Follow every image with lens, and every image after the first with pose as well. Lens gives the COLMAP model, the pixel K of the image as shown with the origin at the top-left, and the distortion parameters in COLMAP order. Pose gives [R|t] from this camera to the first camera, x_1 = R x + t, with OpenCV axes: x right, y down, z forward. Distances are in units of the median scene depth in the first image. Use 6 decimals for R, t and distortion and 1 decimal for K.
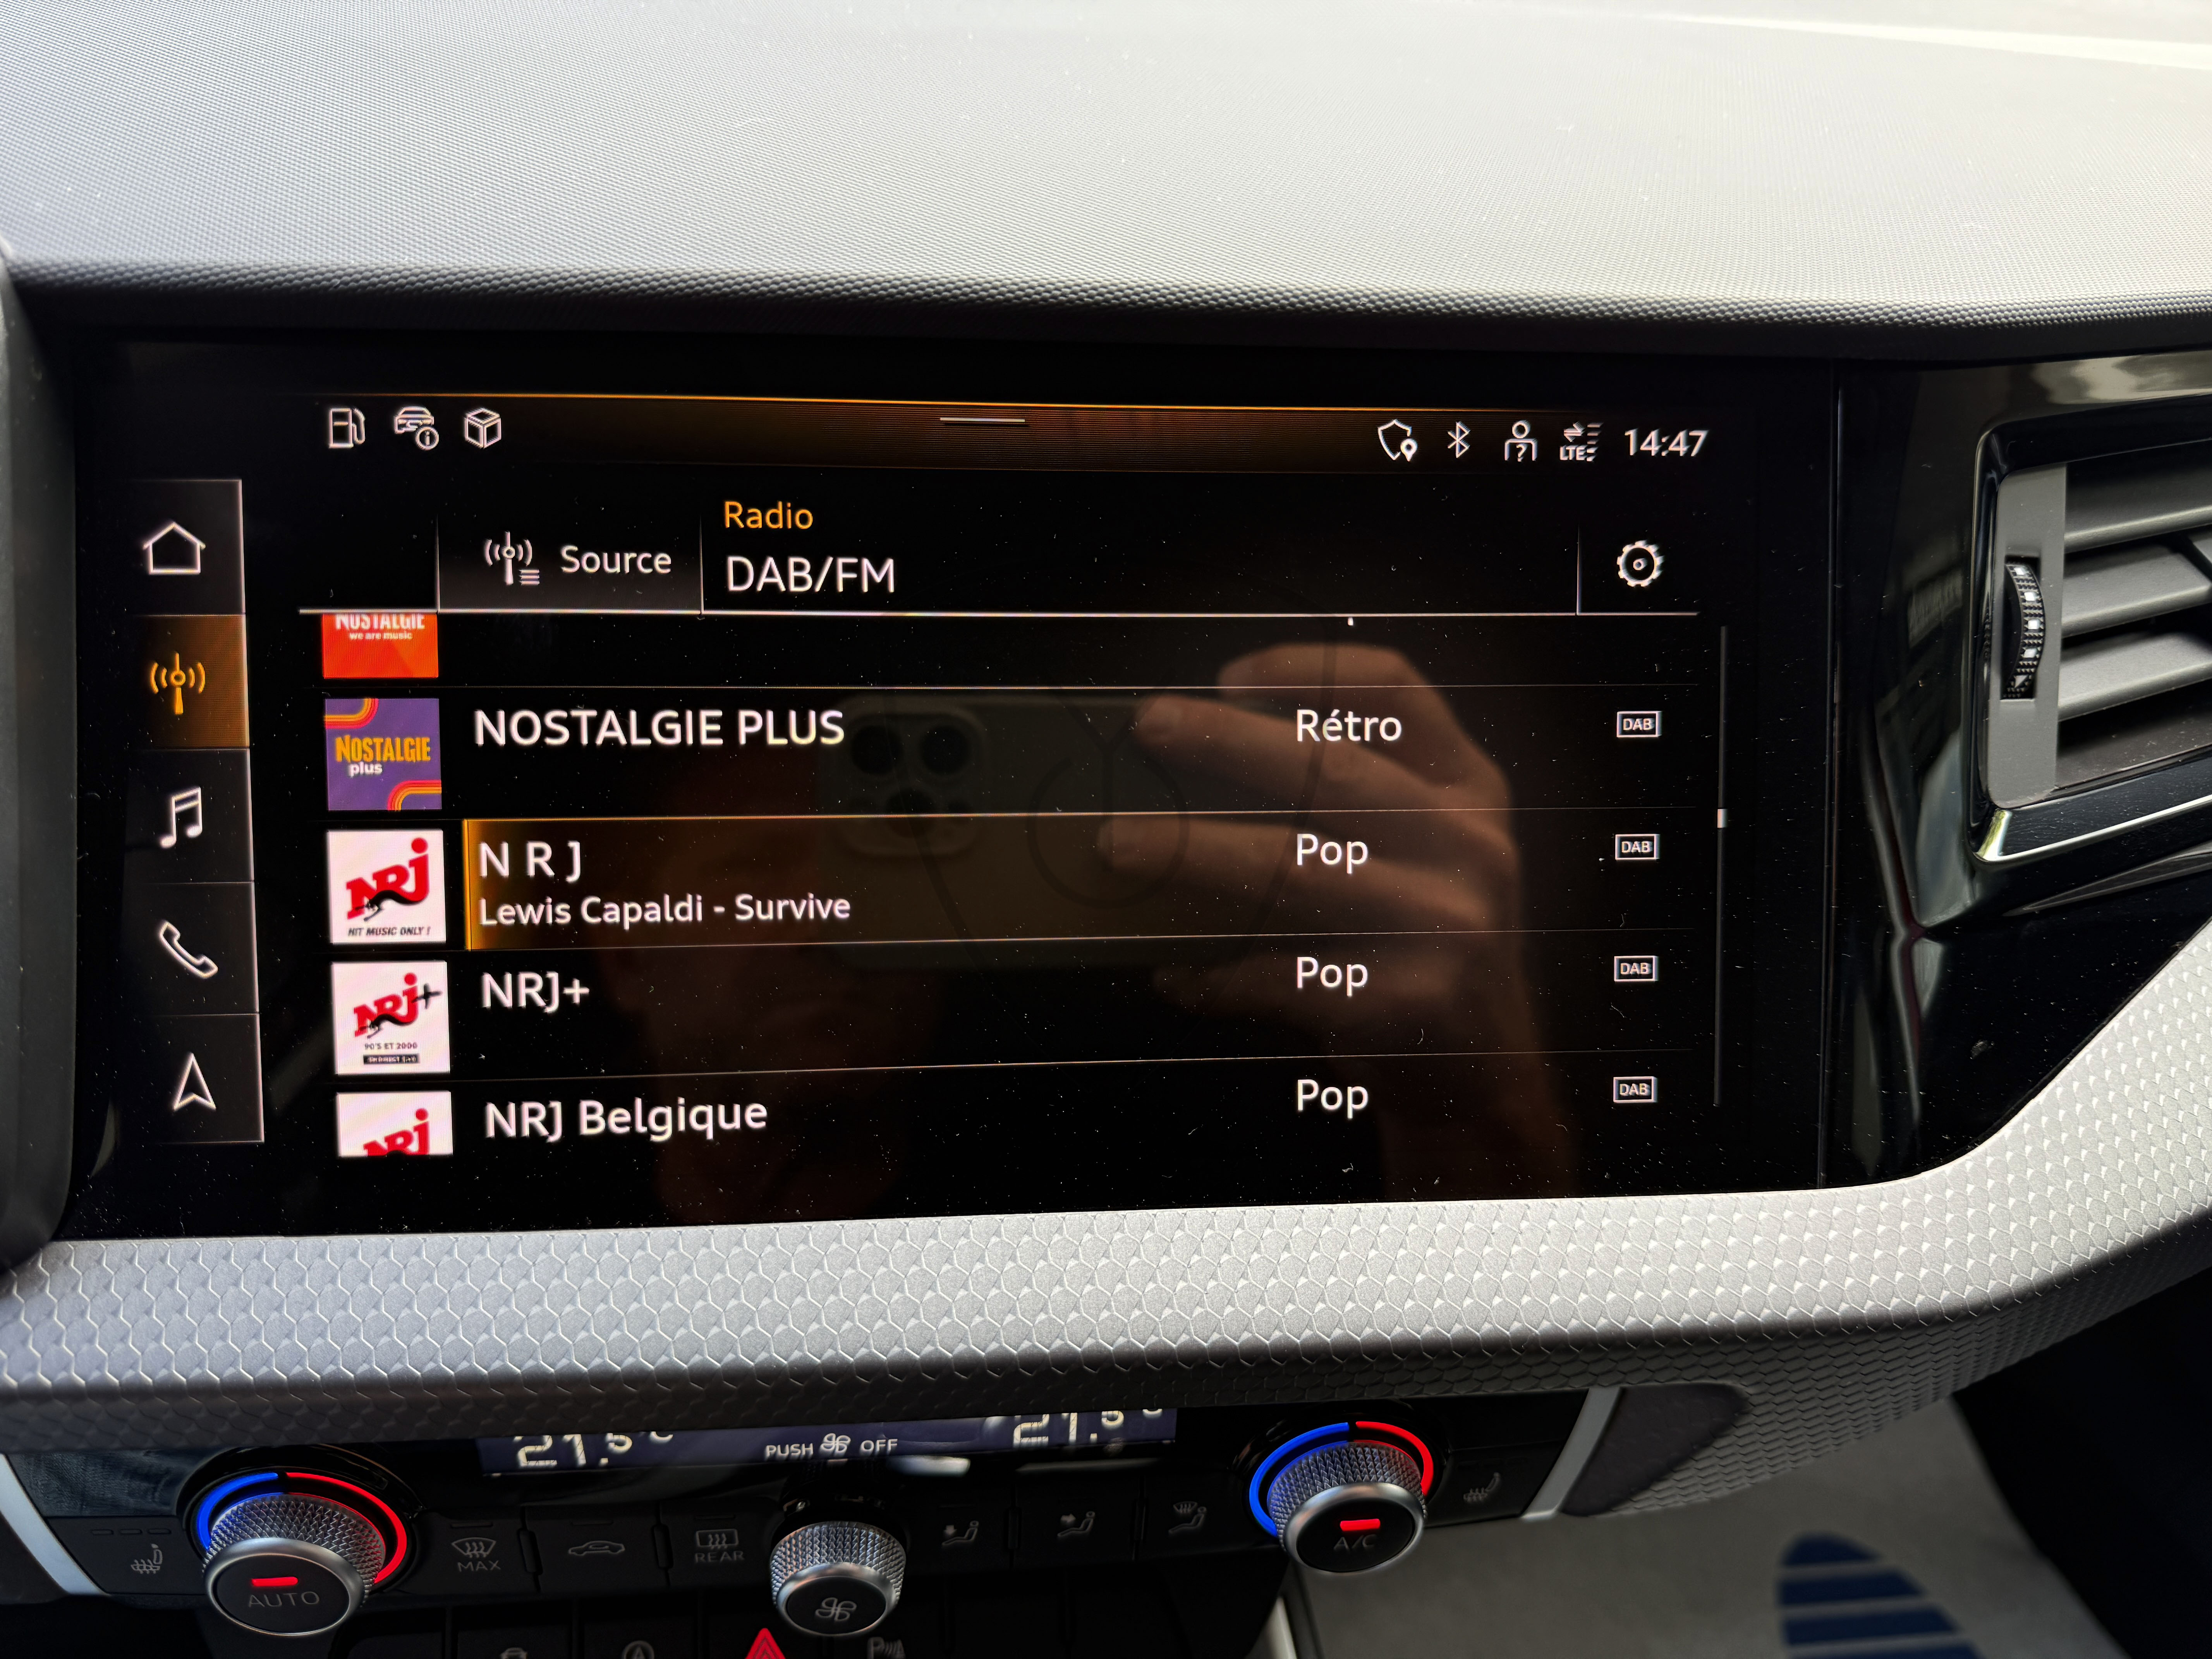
lens RADIAL K [[1666.0, 0, 1115.2], [0, 1666.0, 837.7], [0, 0, 1]] dist [-0.031123, -0.005517]
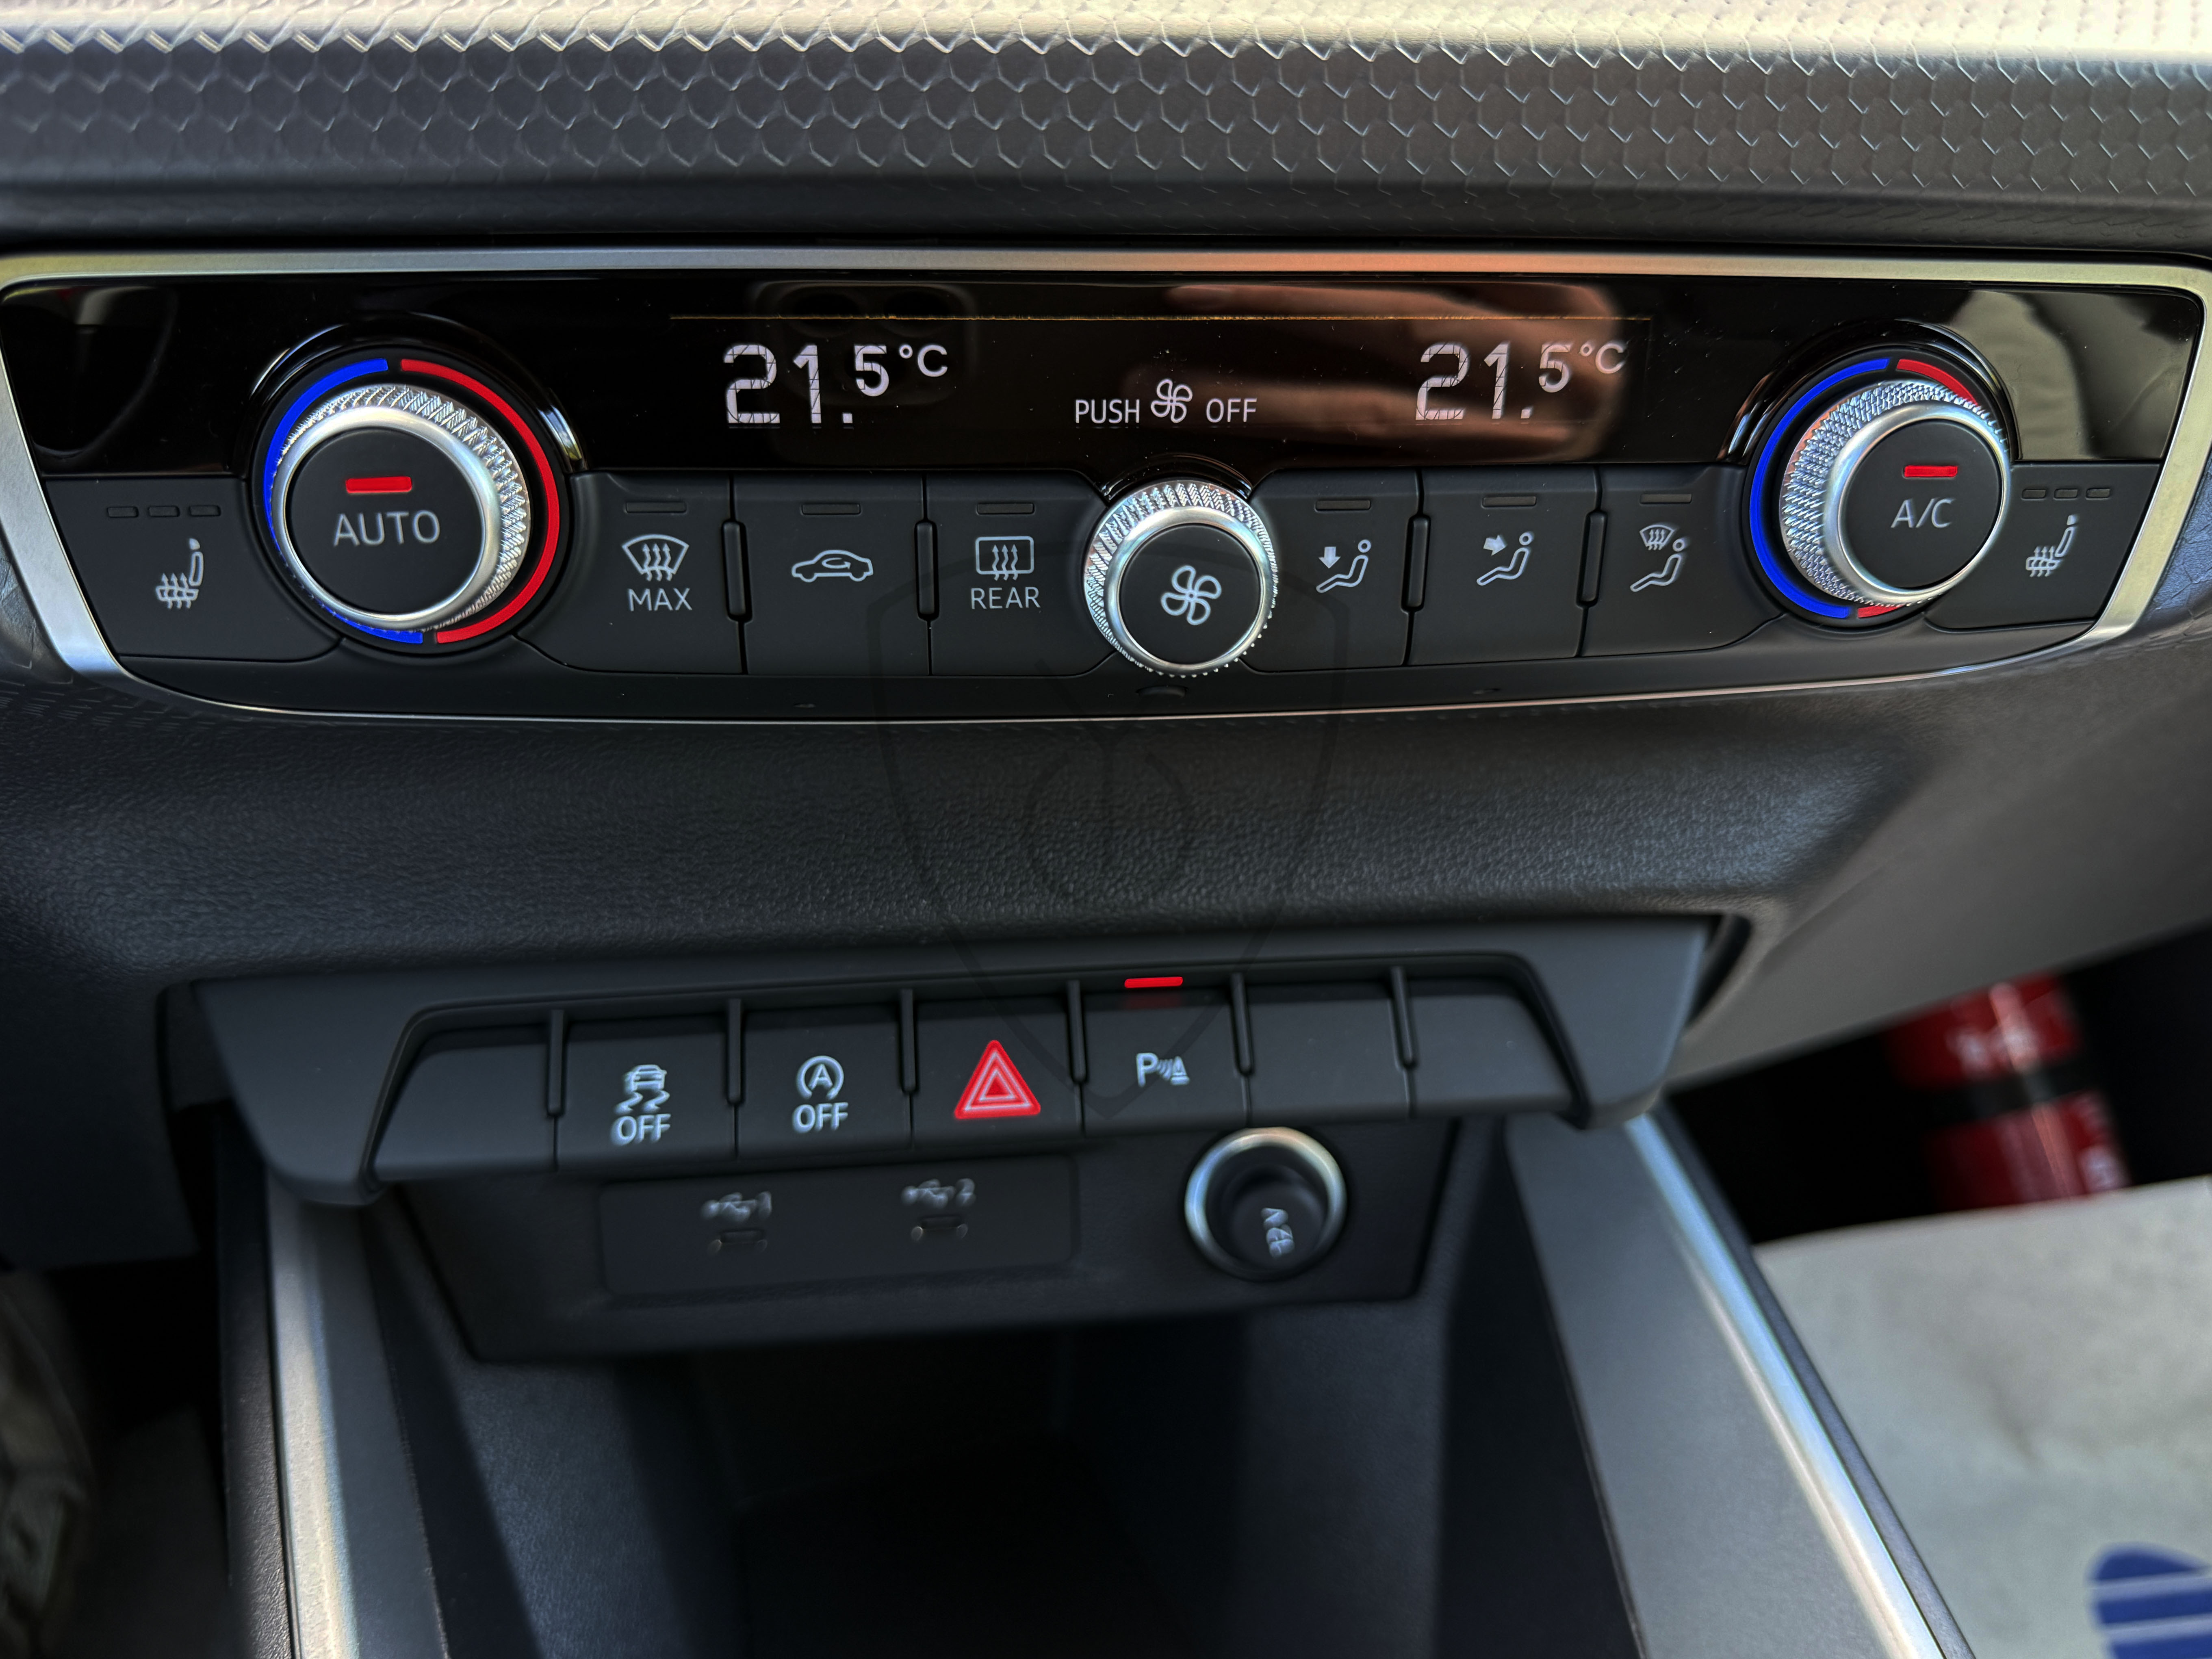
lens RADIAL K [[1709.9, 0, 1106.0], [0, 1709.9, 829.5], [0, 0, 1]] dist [0.195378, -0.603518]
pose [[0.999146, -0.041308, -0.000336, -0.202994], [0.040502, 0.981192, -0.188735, 0.678794], [0.008126, 0.188561, 0.982028, 0.308490]]
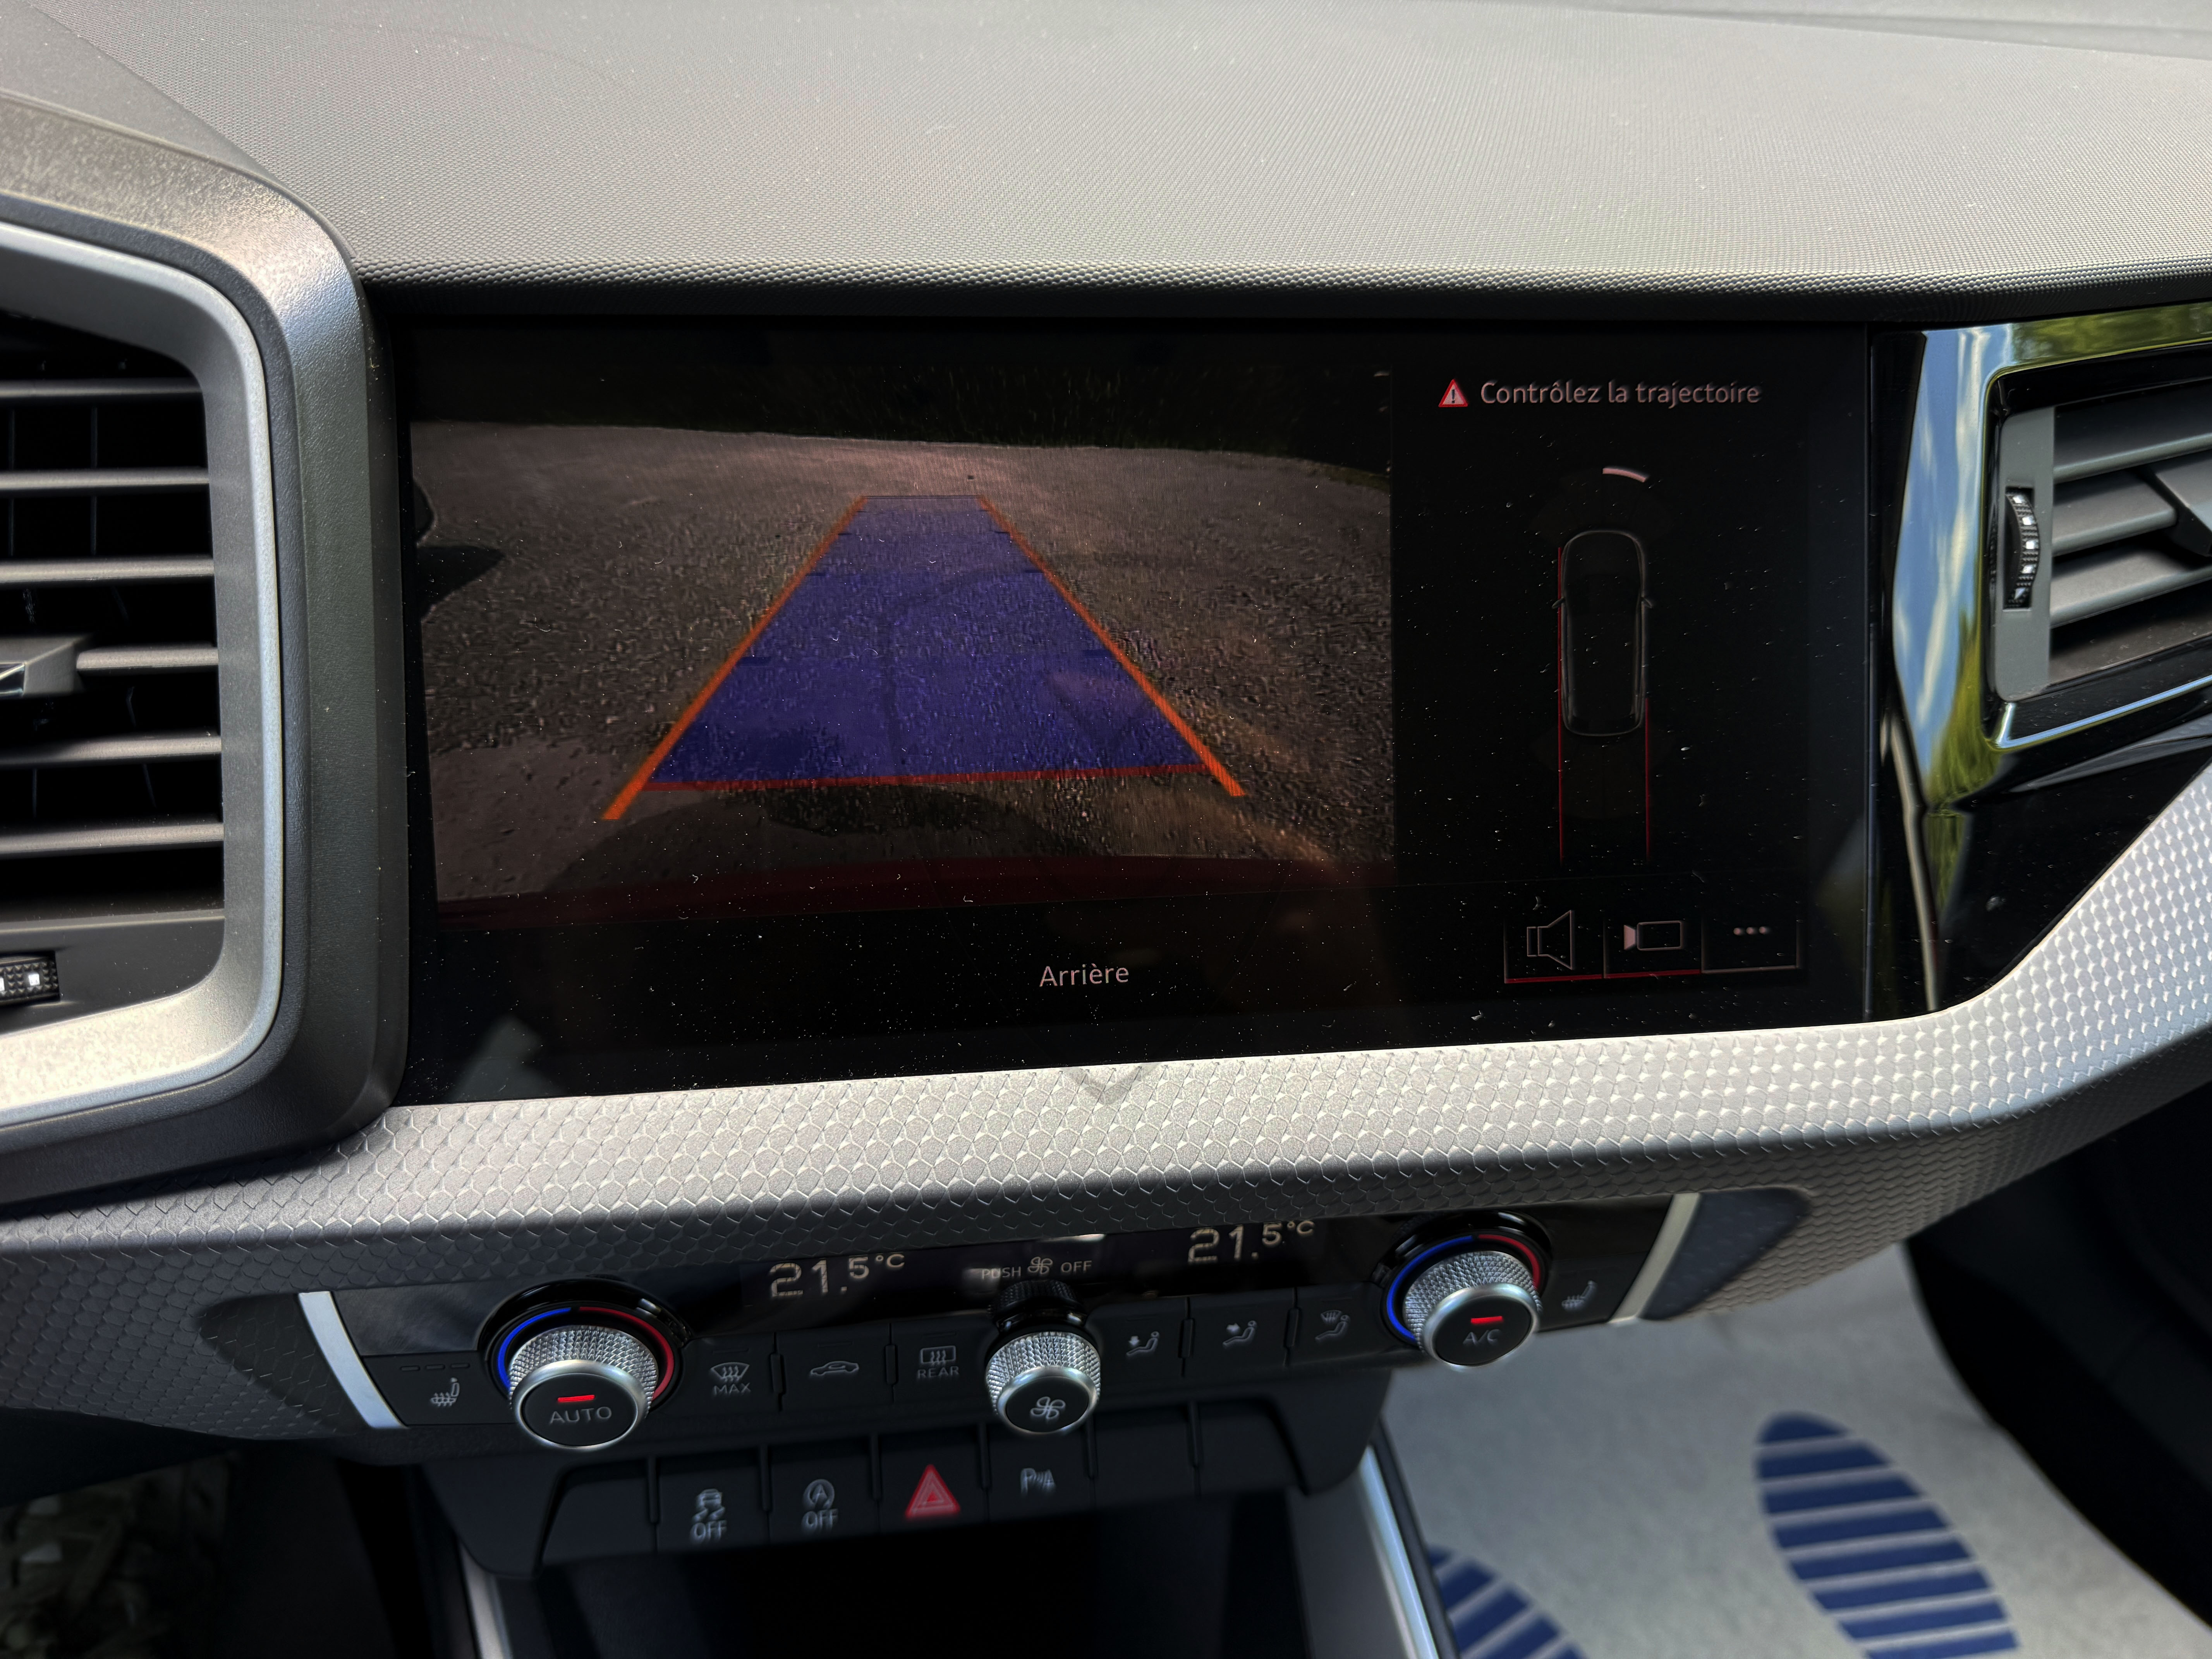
lens RADIAL K [[1641.2, 0, 1106.0], [0, 1641.2, 829.5], [0, 0, 1]] dist [0.043130, -0.123263]
pose [[0.998968, -0.026649, 0.036777, -0.155725], [0.026024, 0.999510, 0.017378, 0.037302], [-0.037222, -0.016403, 0.999172, -0.156959]]
